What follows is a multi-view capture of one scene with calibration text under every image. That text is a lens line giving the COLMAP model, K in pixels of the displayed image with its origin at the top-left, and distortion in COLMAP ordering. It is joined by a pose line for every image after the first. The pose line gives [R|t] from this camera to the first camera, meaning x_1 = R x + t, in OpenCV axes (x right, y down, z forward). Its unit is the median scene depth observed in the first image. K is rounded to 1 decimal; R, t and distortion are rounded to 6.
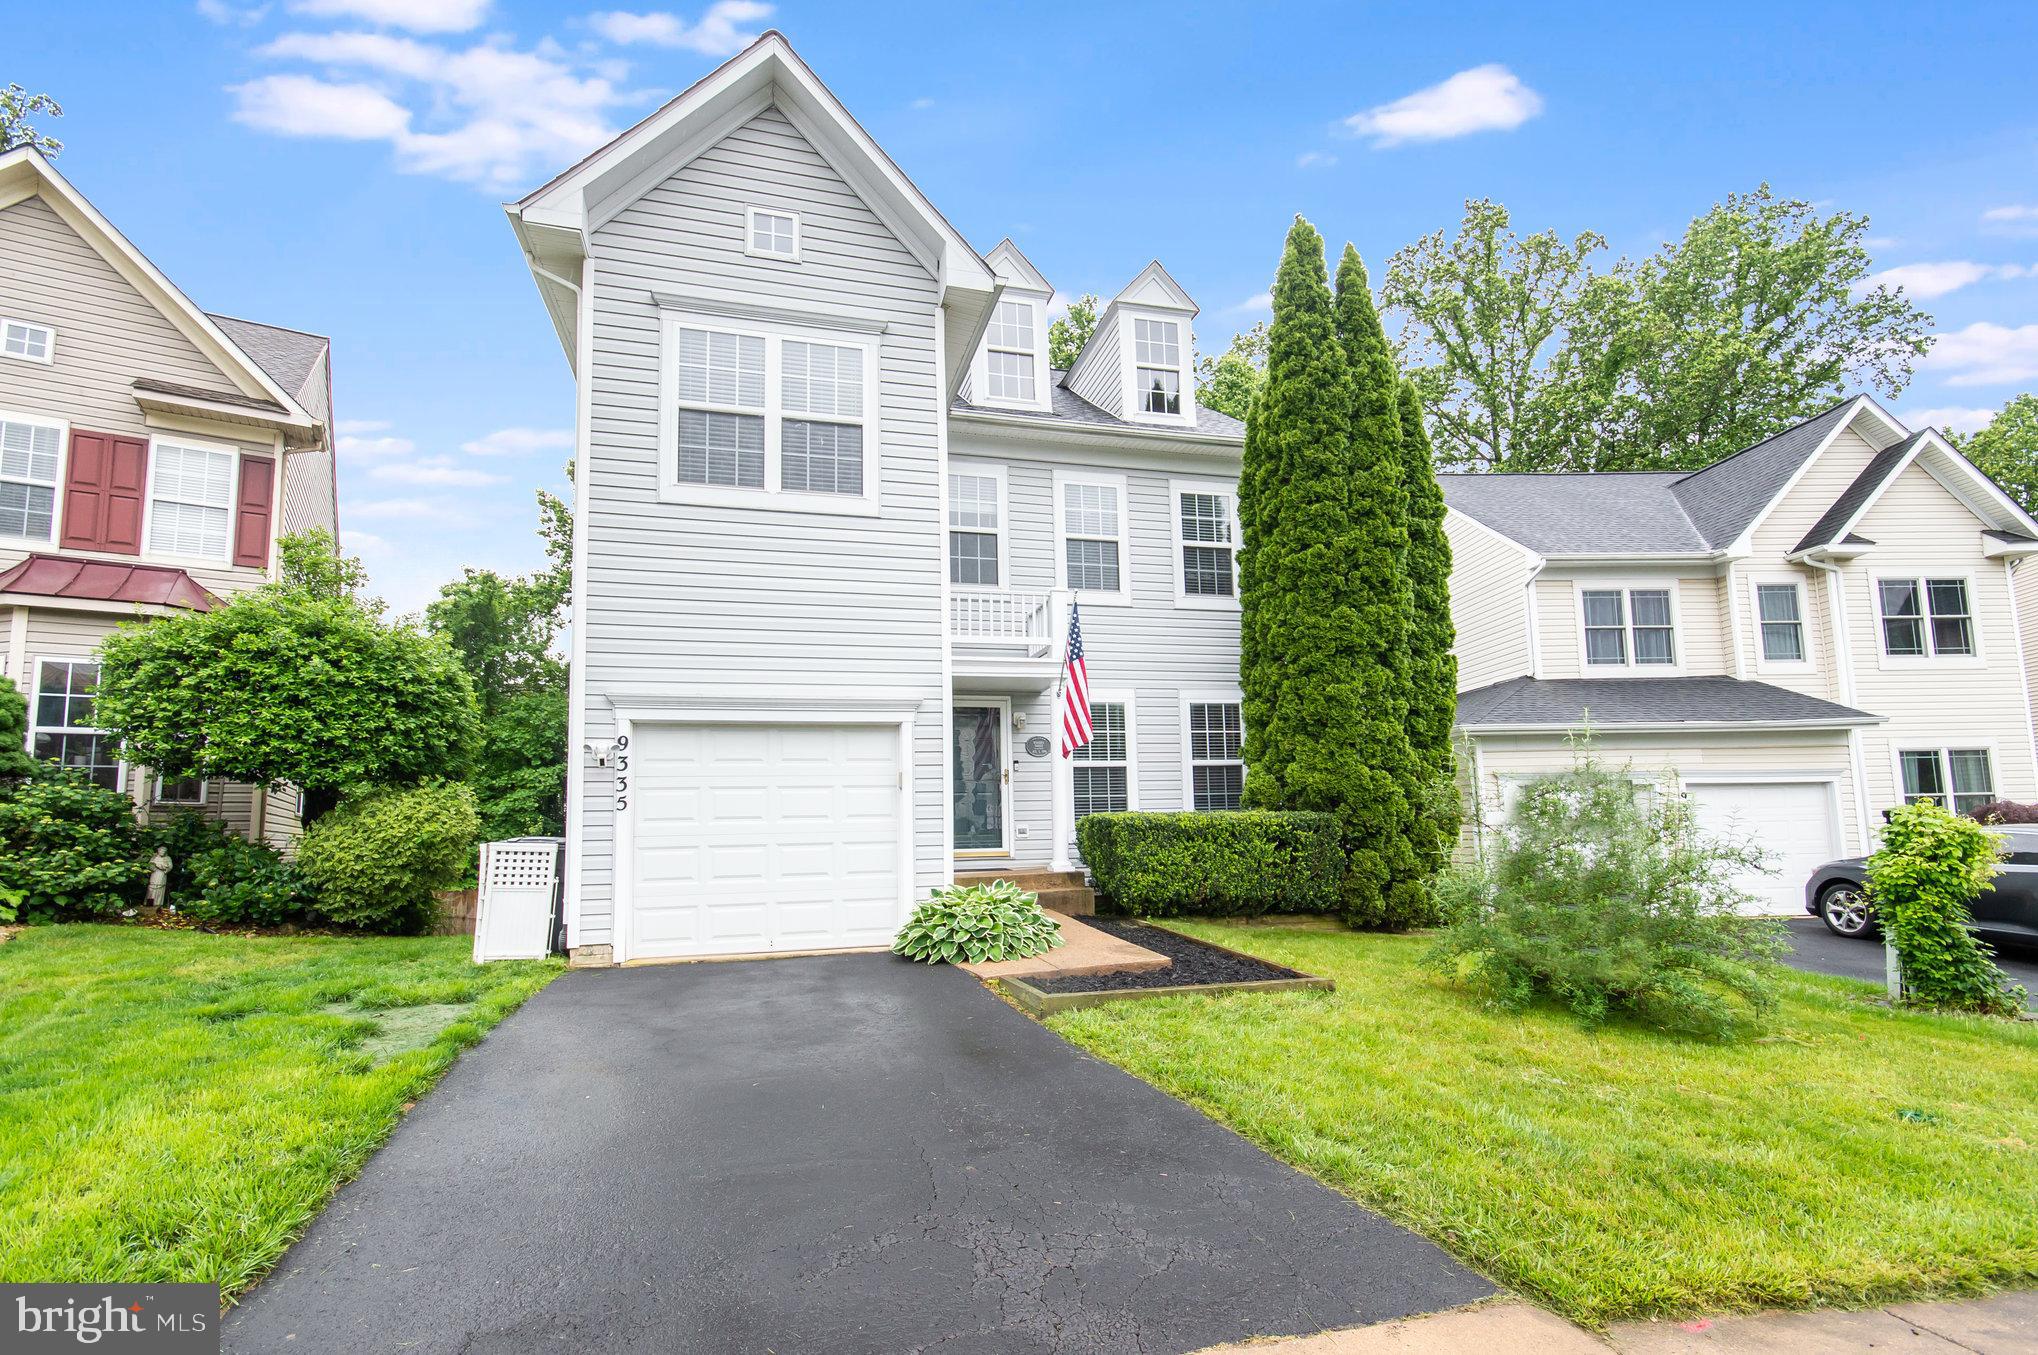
lens RADIAL K [[879.2, 0, 1006.3], [0, 879.2, 725.0], [0, 0, 1]] dist [0.013557, -0.000229]
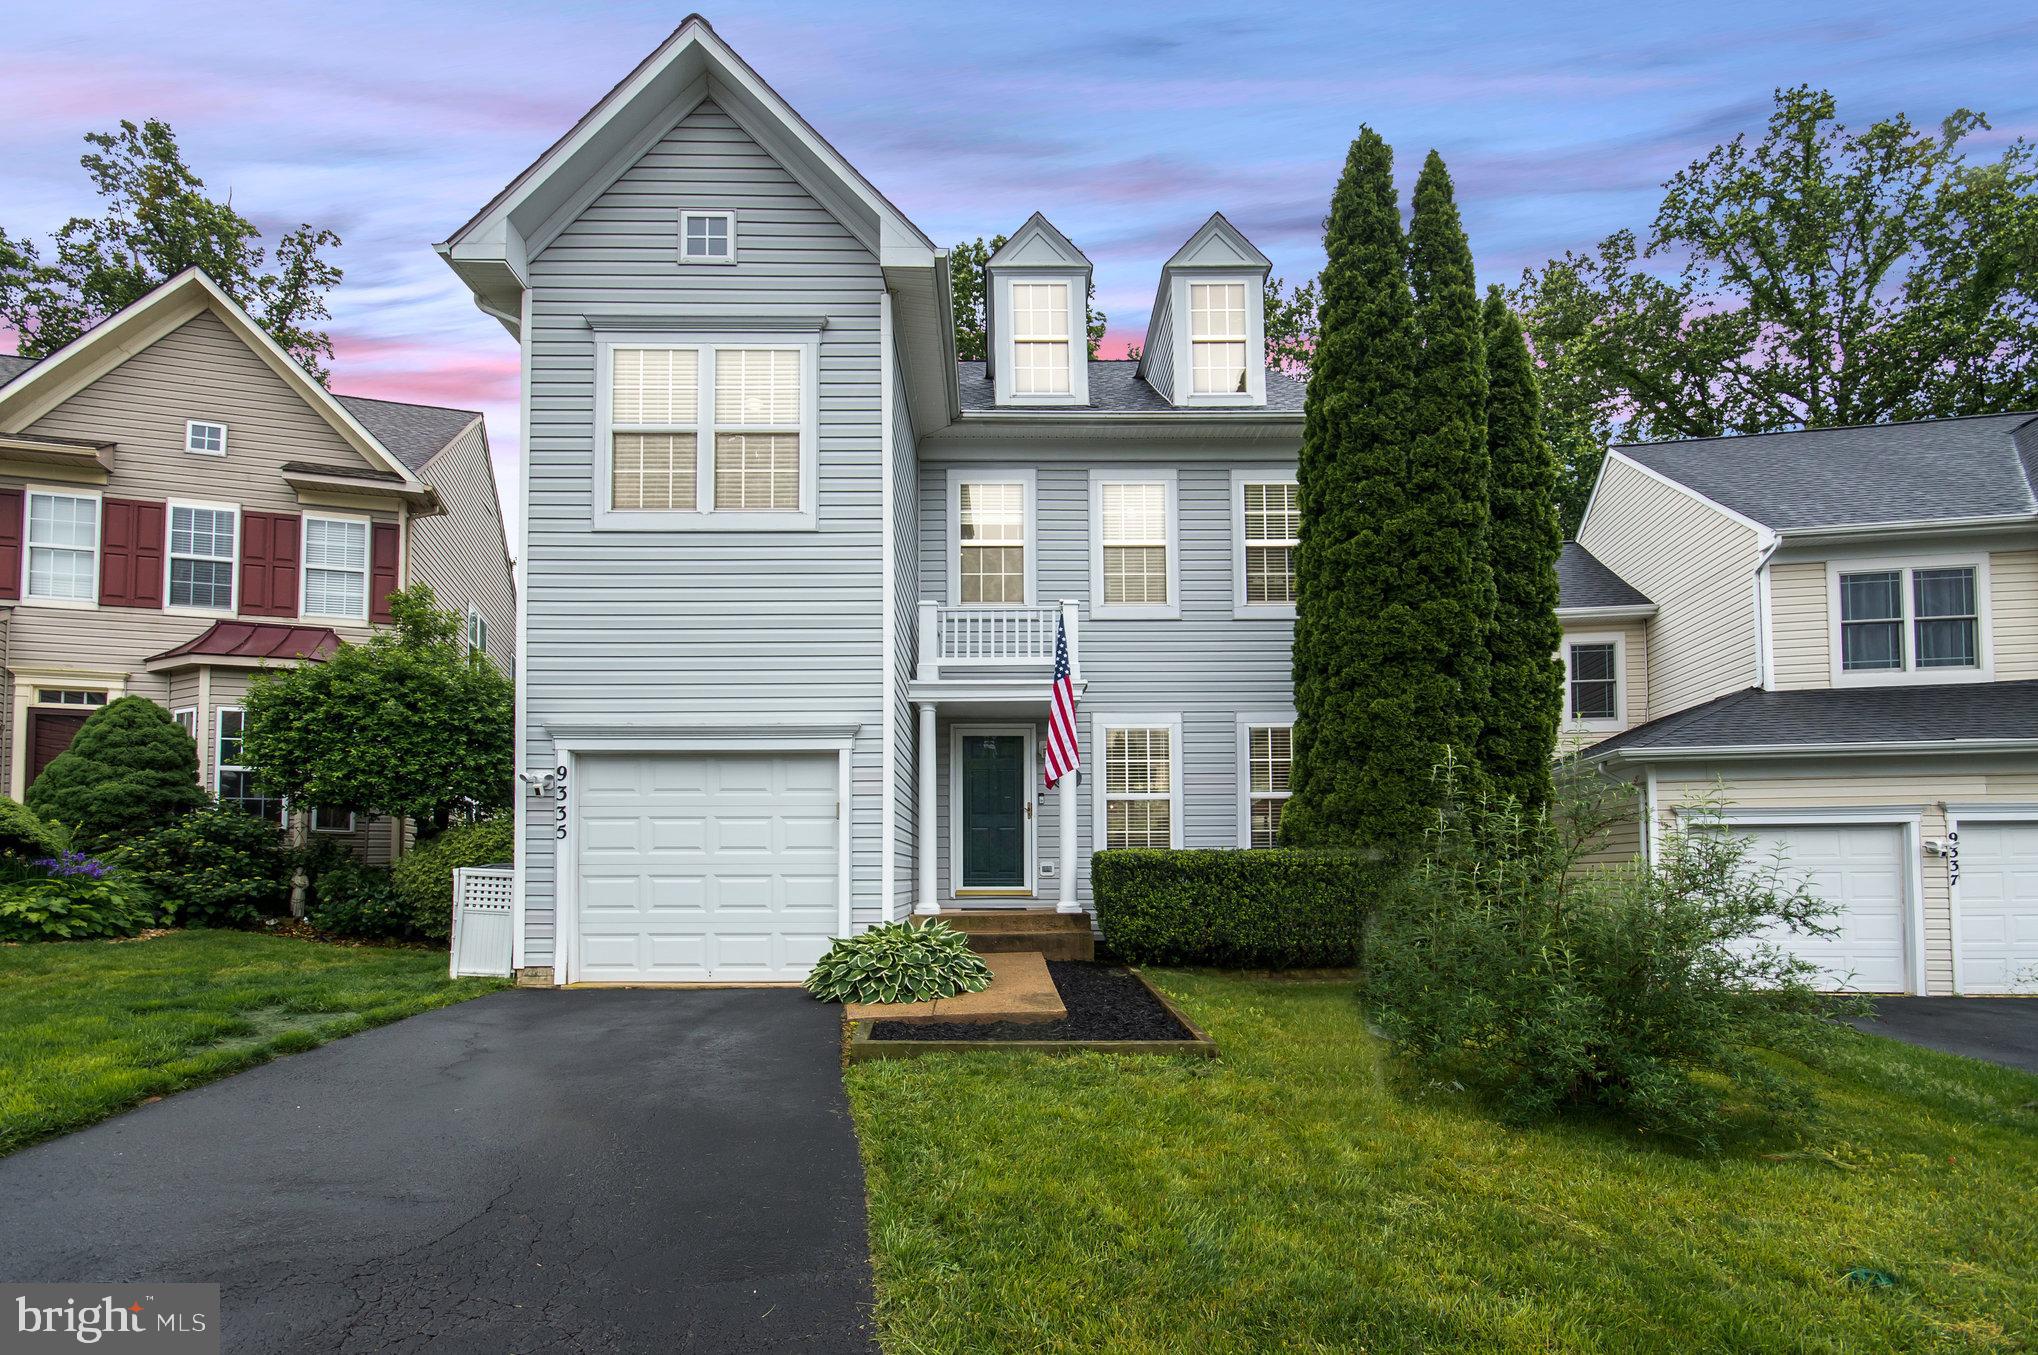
lens RADIAL K [[897.5, 0, 1028.0], [0, 897.5, 823.9], [0, 0, 1]] dist [-0.000268, -0.001269]
pose [[0.970740, 0.005128, -0.240078, 0.246720], [0.010759, 0.997839, 0.064818, 0.012850], [0.239892, -0.065505, 0.968587, 0.085297]]
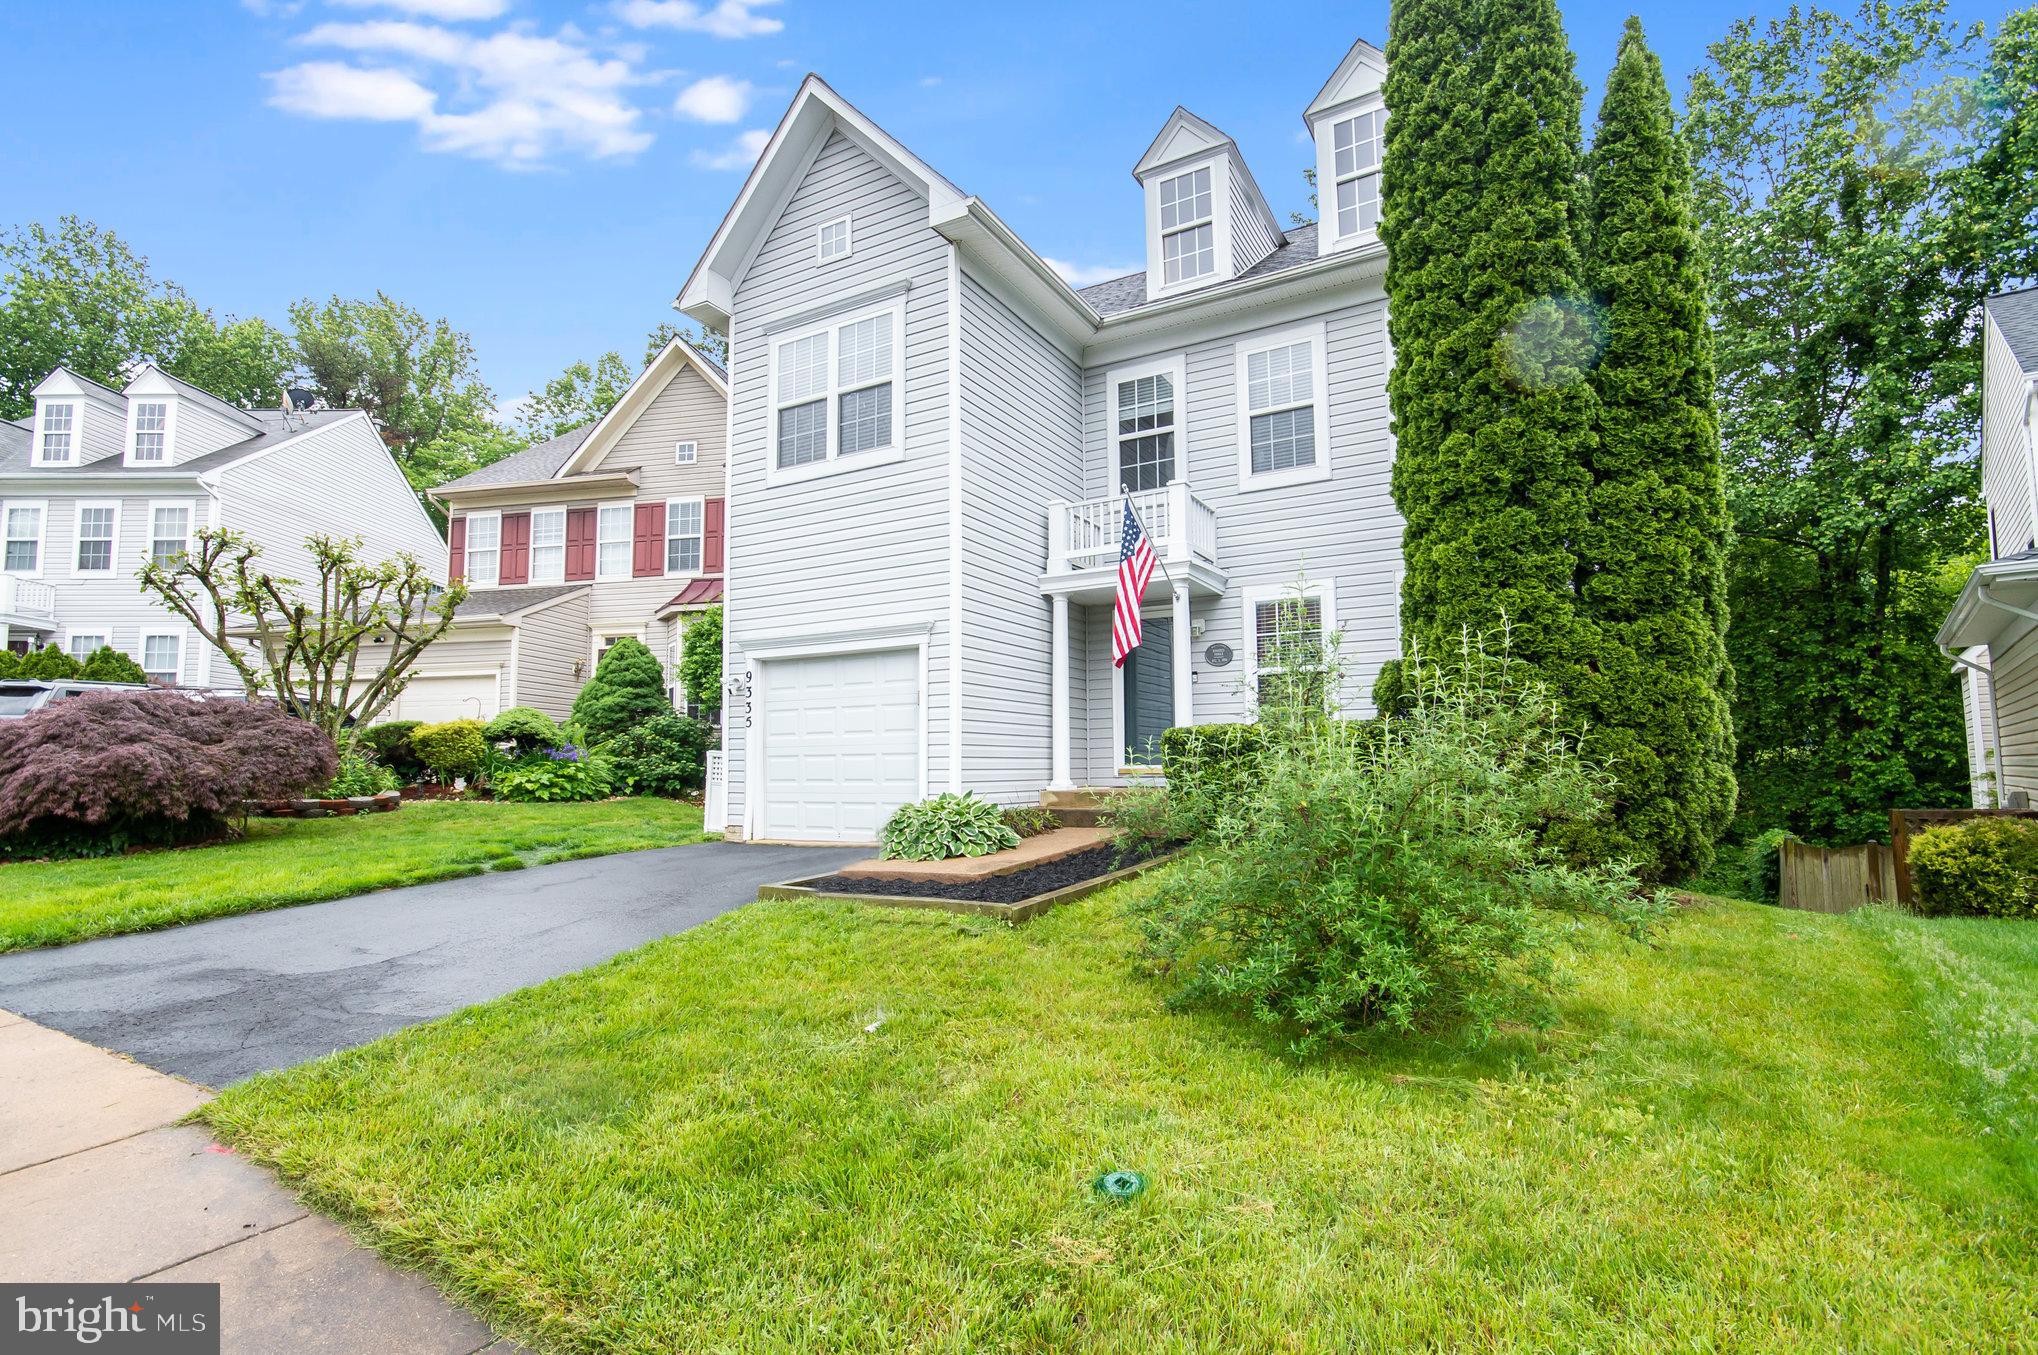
lens RADIAL K [[913.9, 0, 1130.0], [0, 913.9, 684.3], [0, 0, 1]] dist [0.002393, -0.000089]
pose [[0.746156, -0.043751, -0.664332, 0.658912], [0.071233, 0.997357, 0.014324, 0.038680], [0.661949, -0.058010, 0.747300, 0.252349]]
